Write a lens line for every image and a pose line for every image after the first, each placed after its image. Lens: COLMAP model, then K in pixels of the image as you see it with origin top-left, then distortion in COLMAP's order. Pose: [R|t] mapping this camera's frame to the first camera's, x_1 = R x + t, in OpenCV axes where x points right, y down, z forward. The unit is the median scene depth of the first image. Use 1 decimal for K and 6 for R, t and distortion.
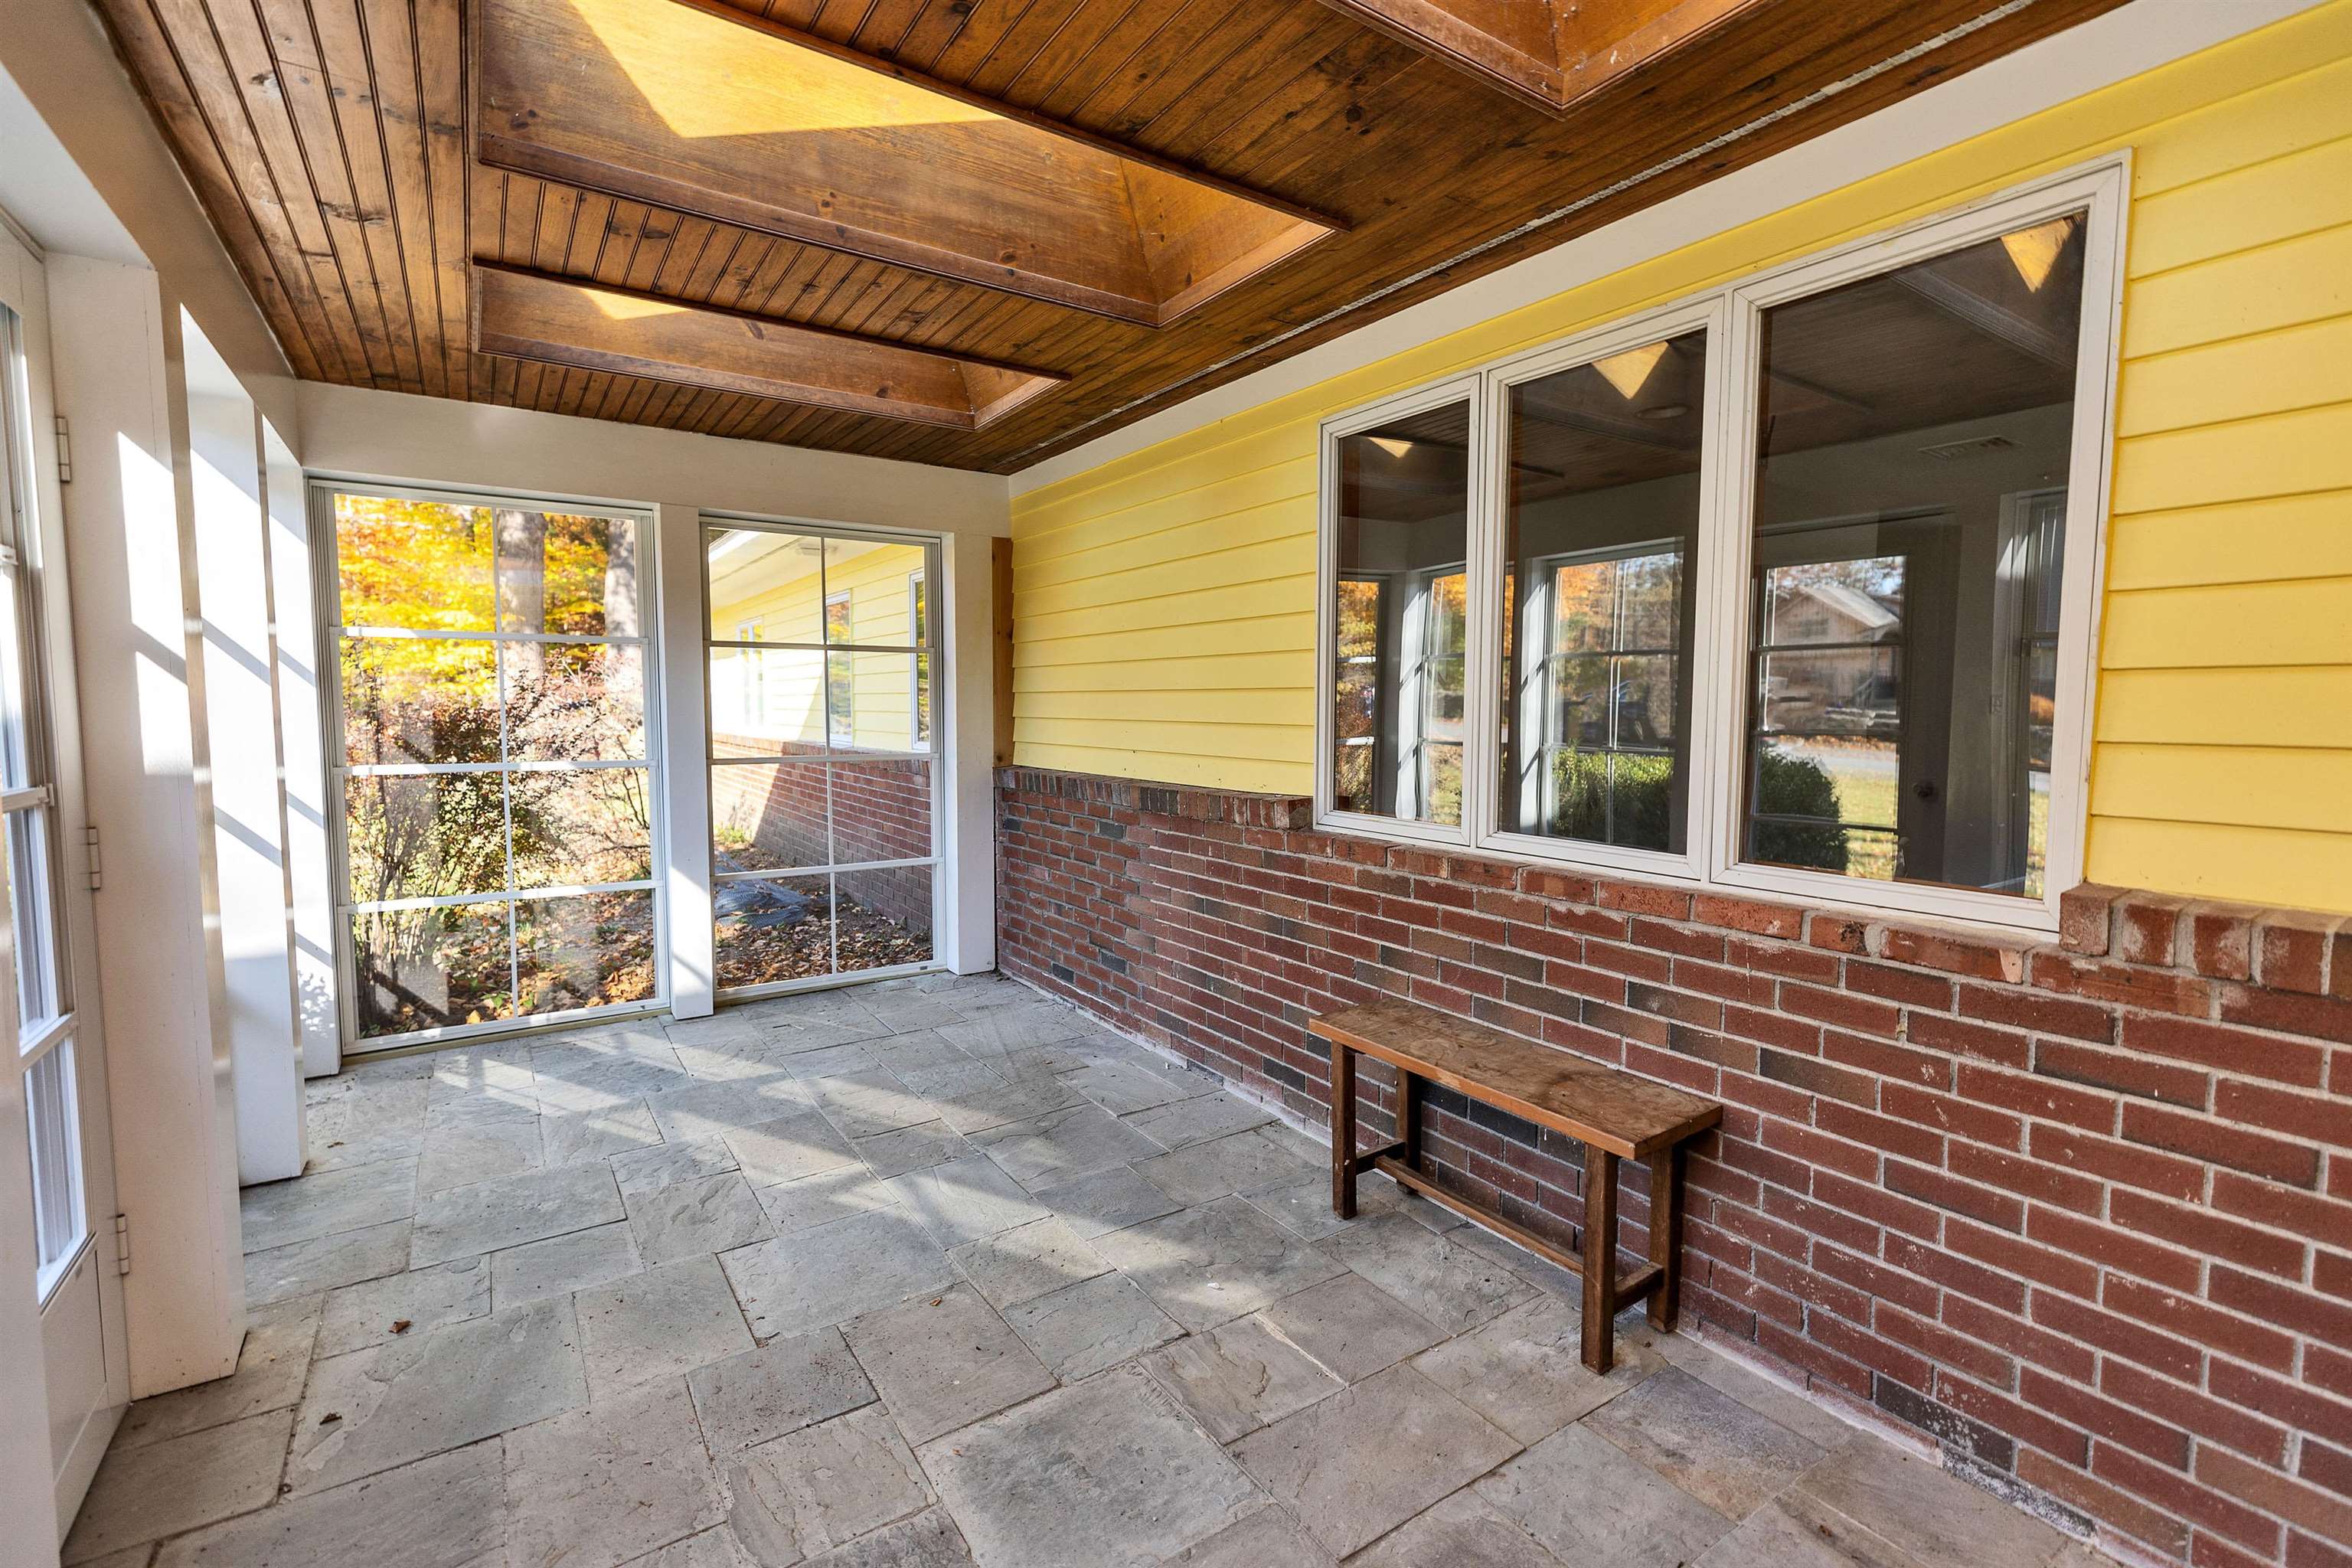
lens RADIAL K [[1052.9, 0, 1164.2], [0, 1052.9, 787.7], [0, 0, 1]] dist [0.004738, 0.000214]
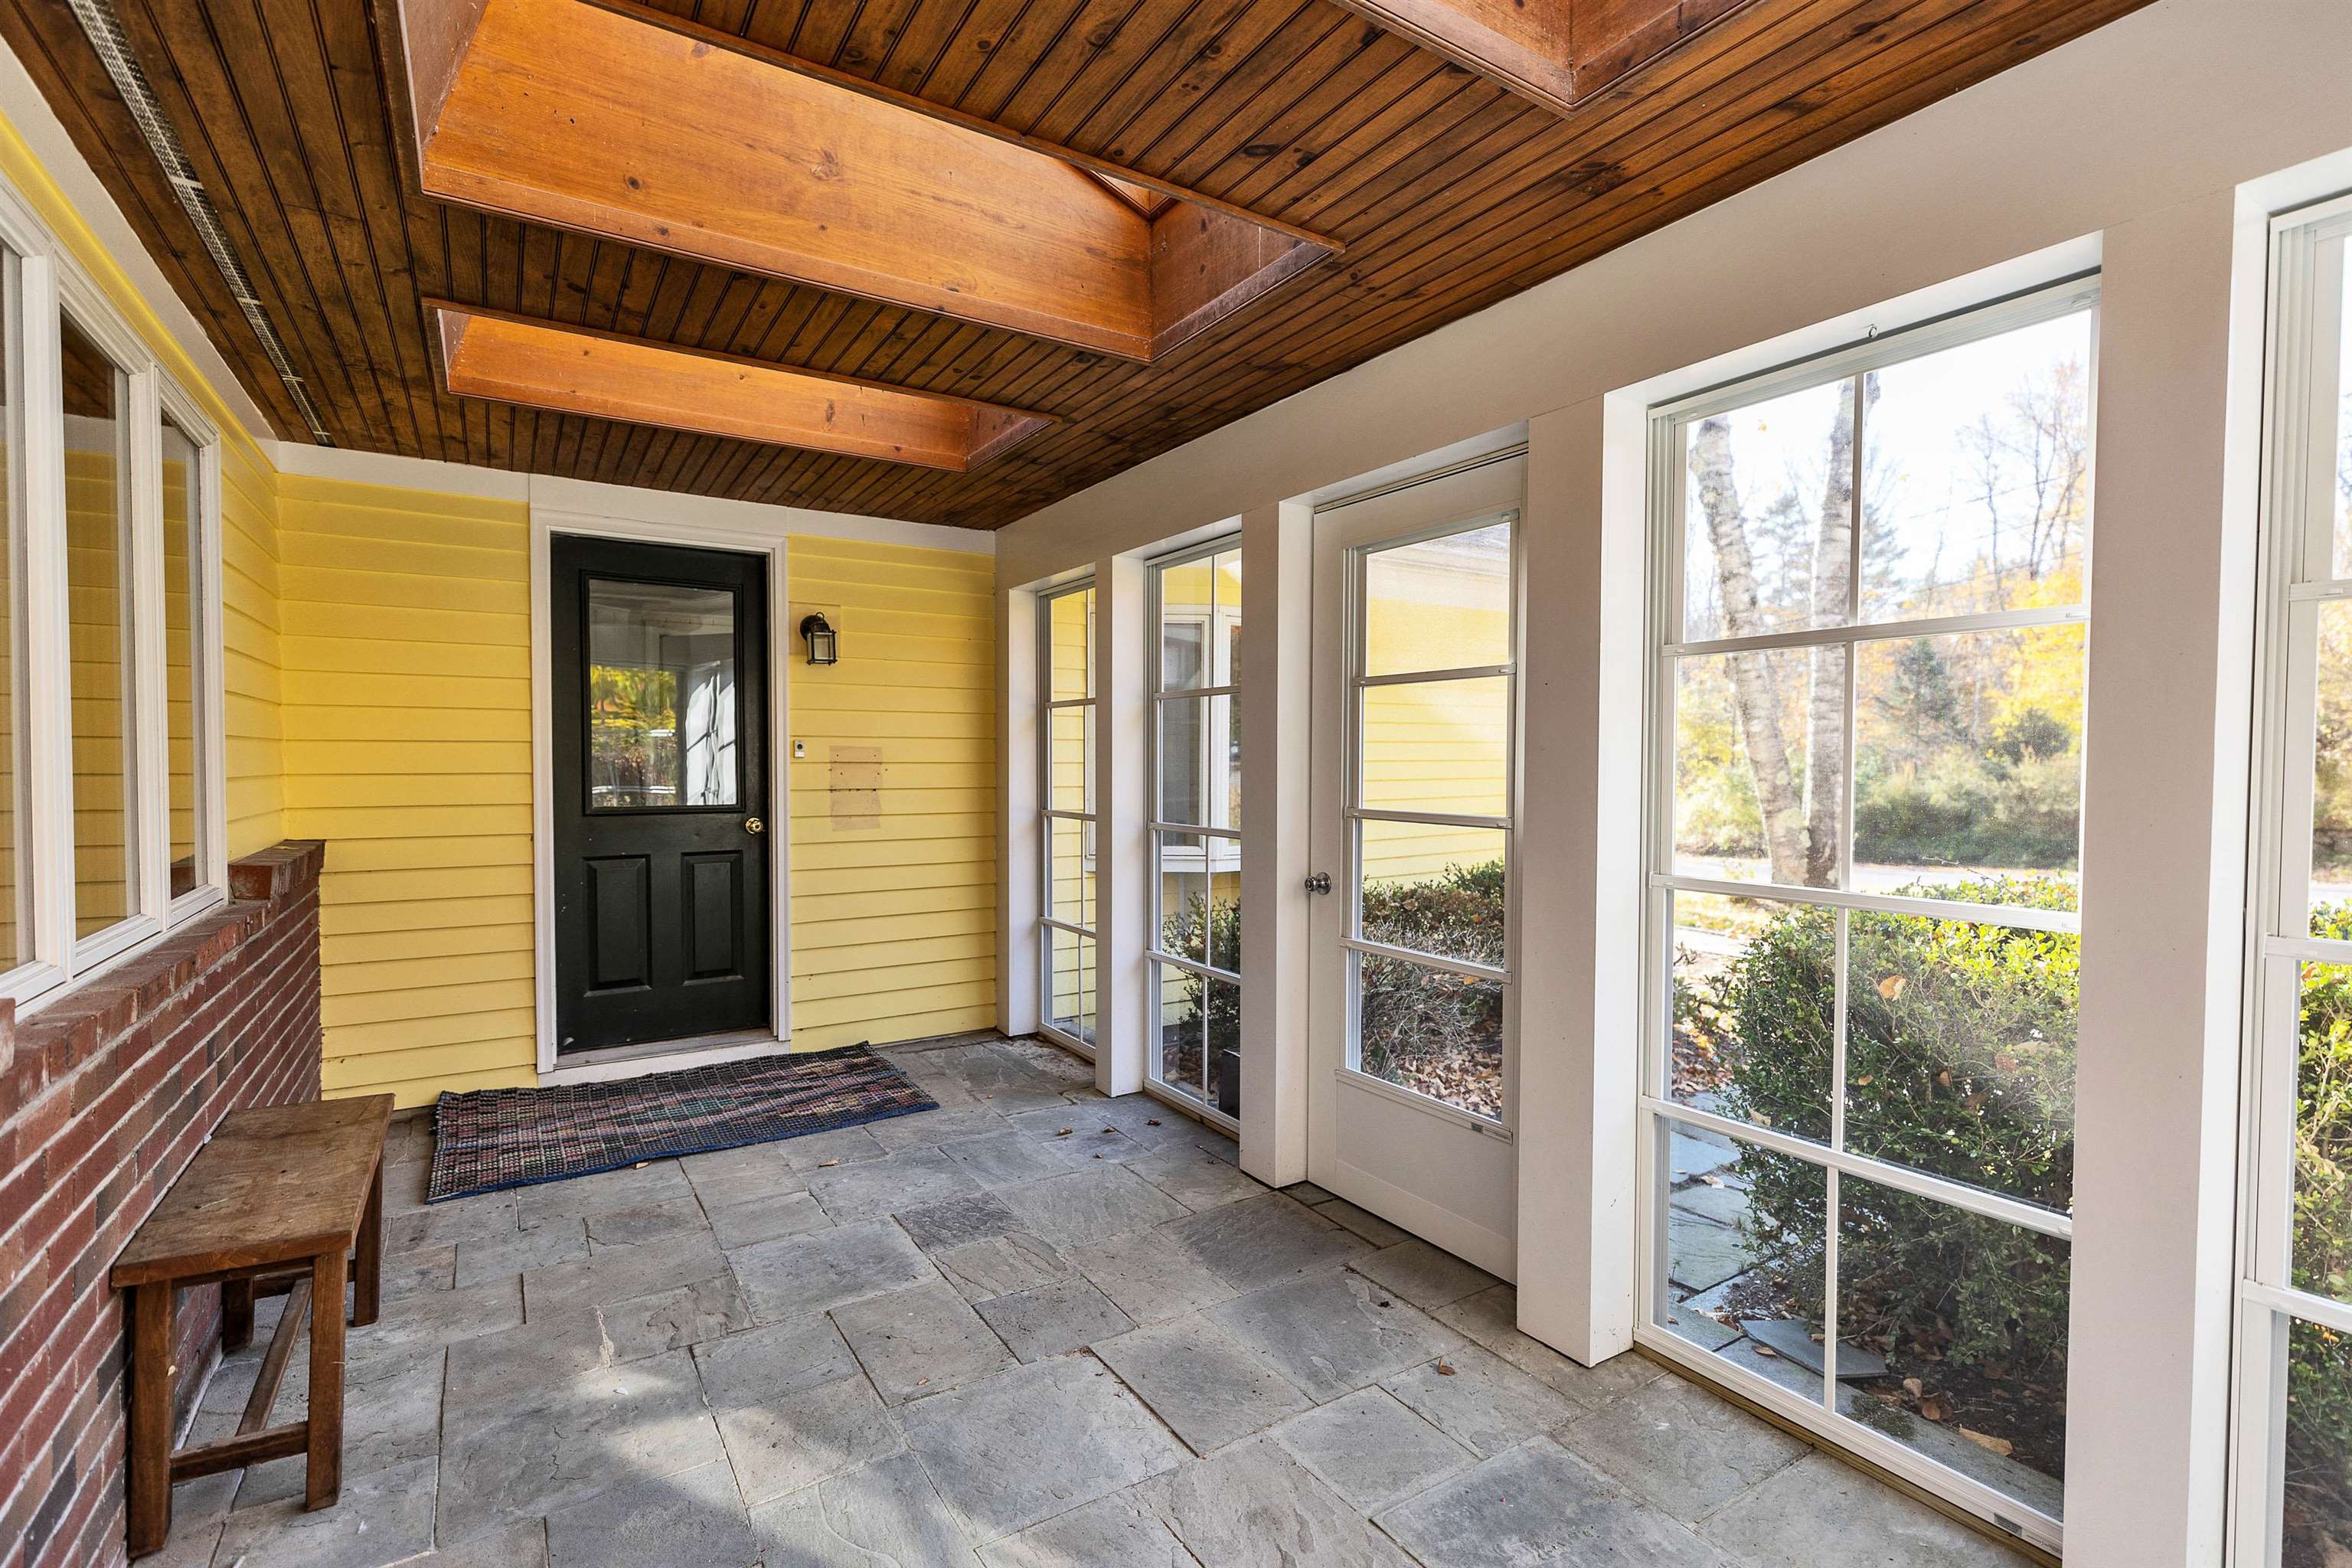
lens RADIAL K [[1052.9, 0, 1164.2], [0, 1052.9, 787.7], [0, 0, 1]] dist [0.004738, 0.000214]
pose [[-0.999854, -0.005406, 0.016229, -0.467180], [-0.003701, 0.994637, 0.103362, -0.157544], [-0.016701, 0.103287, -0.994511, 1.977709]]
